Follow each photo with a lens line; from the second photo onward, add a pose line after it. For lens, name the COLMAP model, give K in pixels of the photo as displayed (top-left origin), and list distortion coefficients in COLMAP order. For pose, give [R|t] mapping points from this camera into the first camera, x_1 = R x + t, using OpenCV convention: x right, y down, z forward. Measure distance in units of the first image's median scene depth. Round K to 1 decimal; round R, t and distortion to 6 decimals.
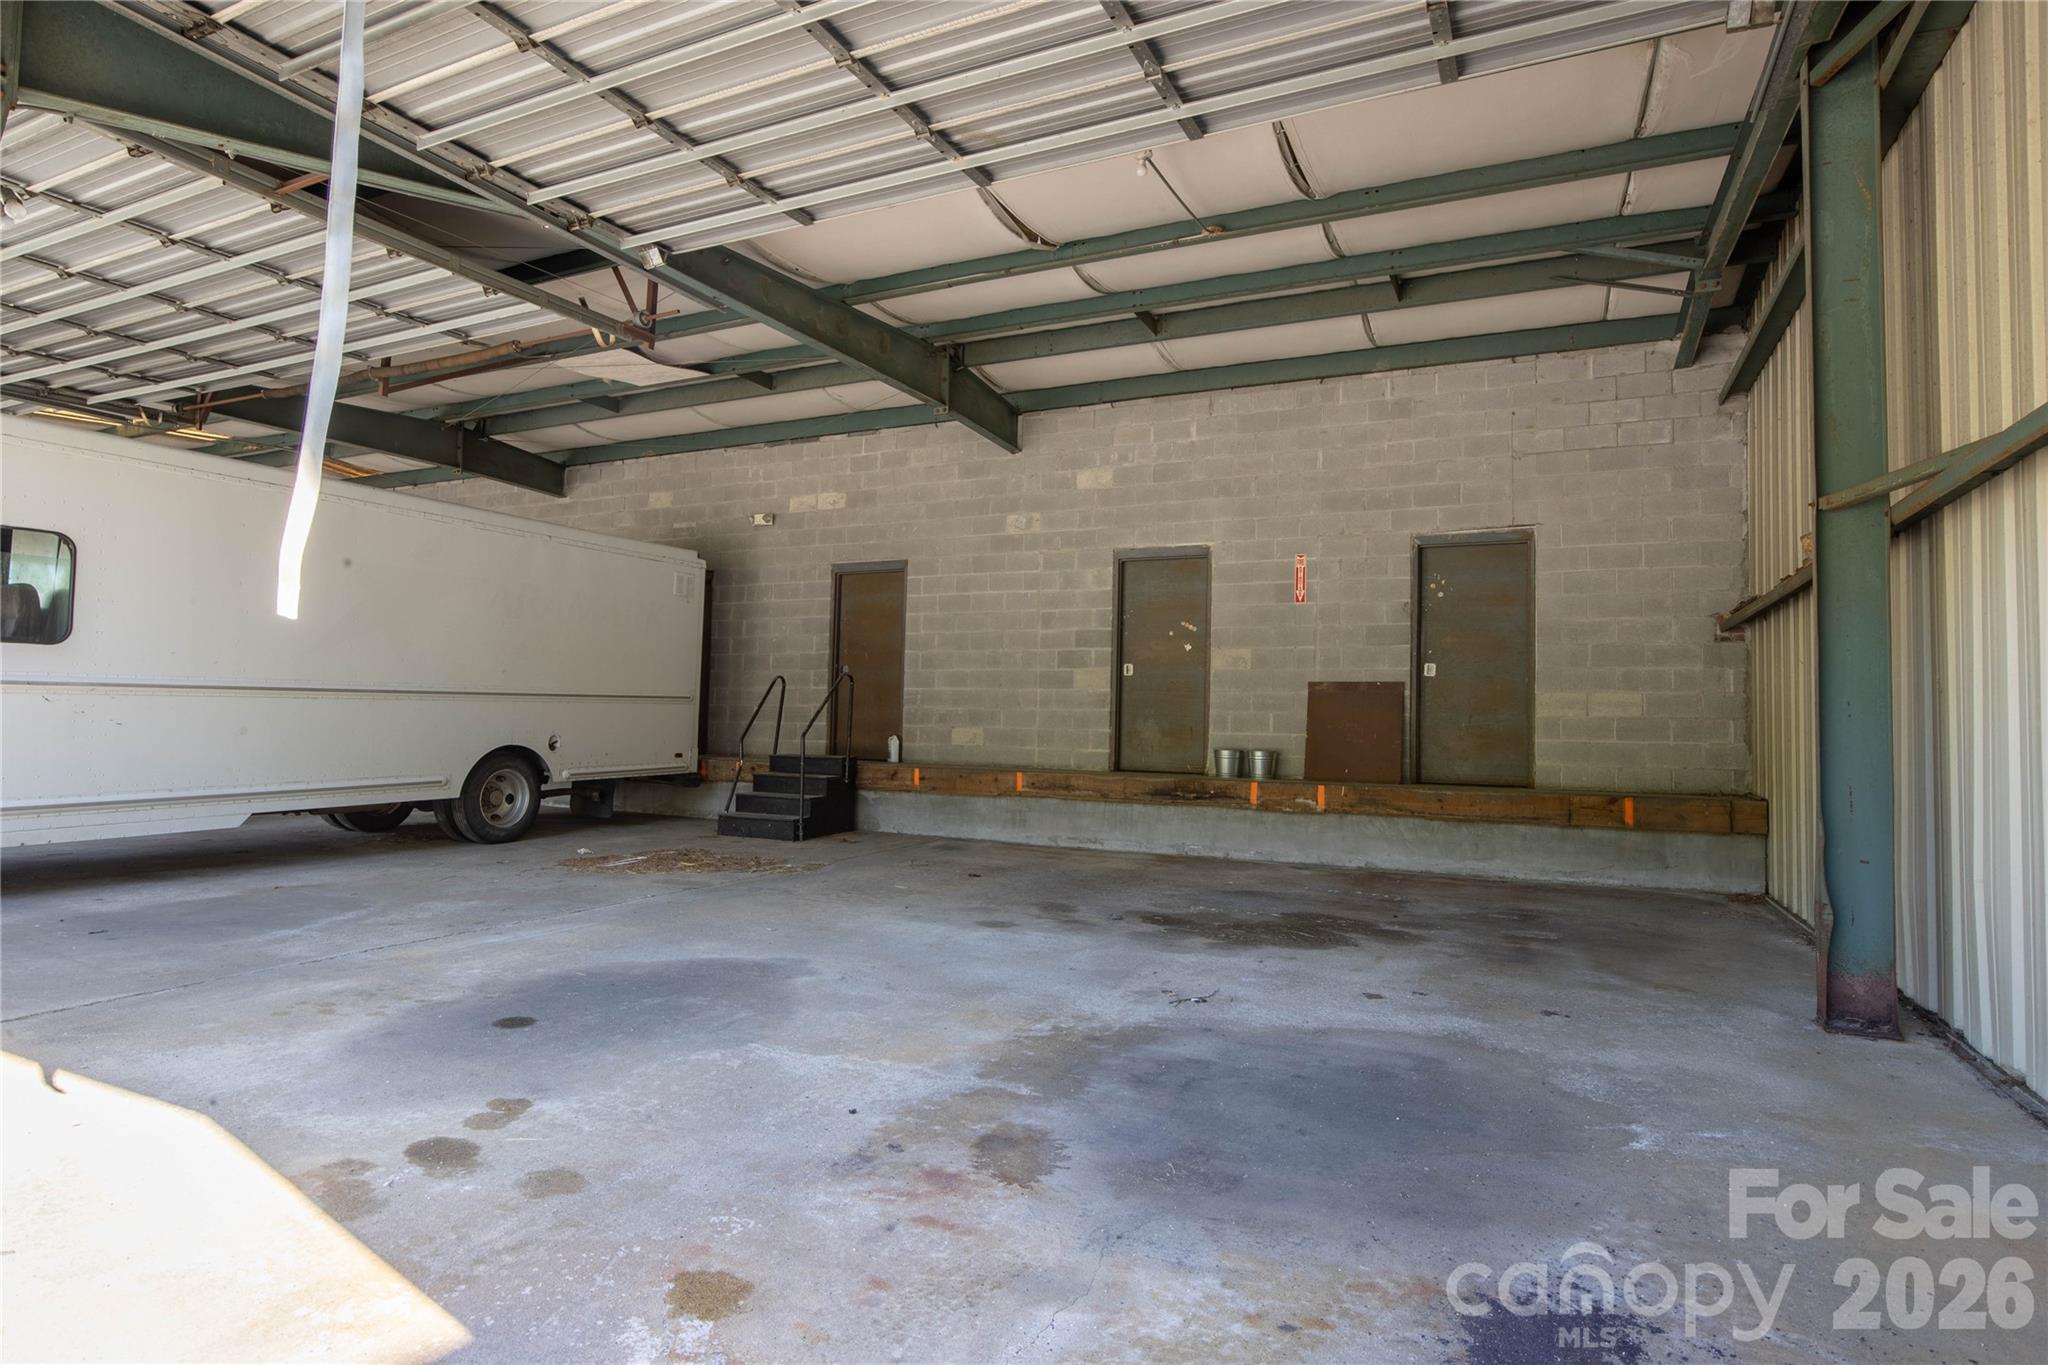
lens RADIAL K [[1082.3, 0, 1021.3], [0, 1082.3, 675.2], [0, 0, 1]] dist [-0.034132, -0.000890]
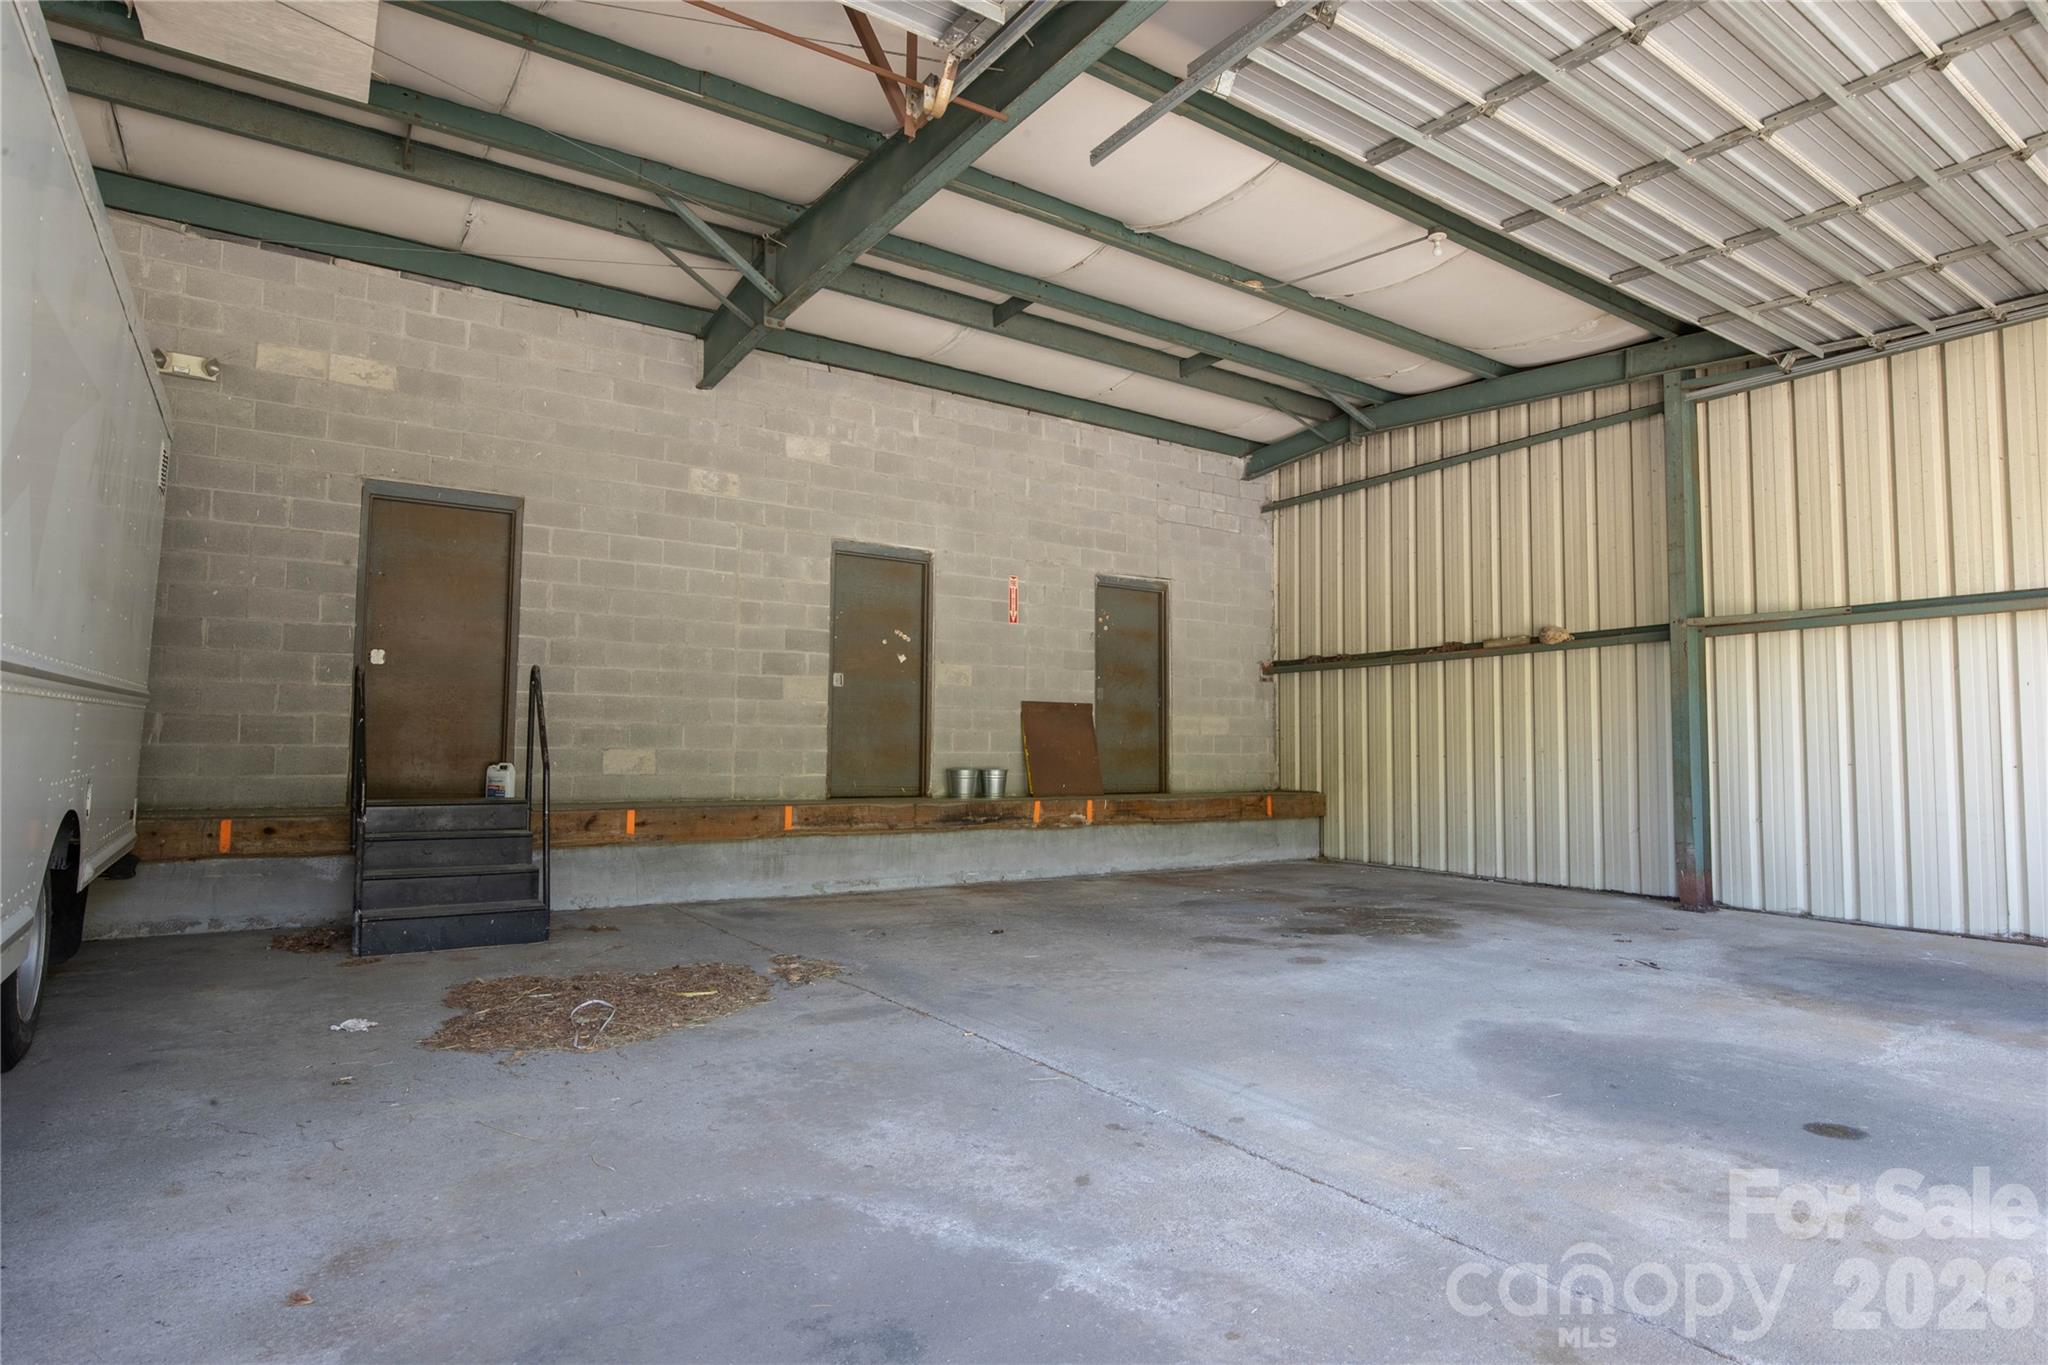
lens RADIAL K [[1082.3, 0, 1022.5], [0, 1082.3, 681.2], [0, 0, 1]] dist [-0.034132, -0.000890]
pose [[0.495173, 0.038256, 0.867952, -0.596327], [-0.039778, 0.998981, -0.021338, 0.008808], [-0.867883, -0.023959, 0.496190, 0.460938]]
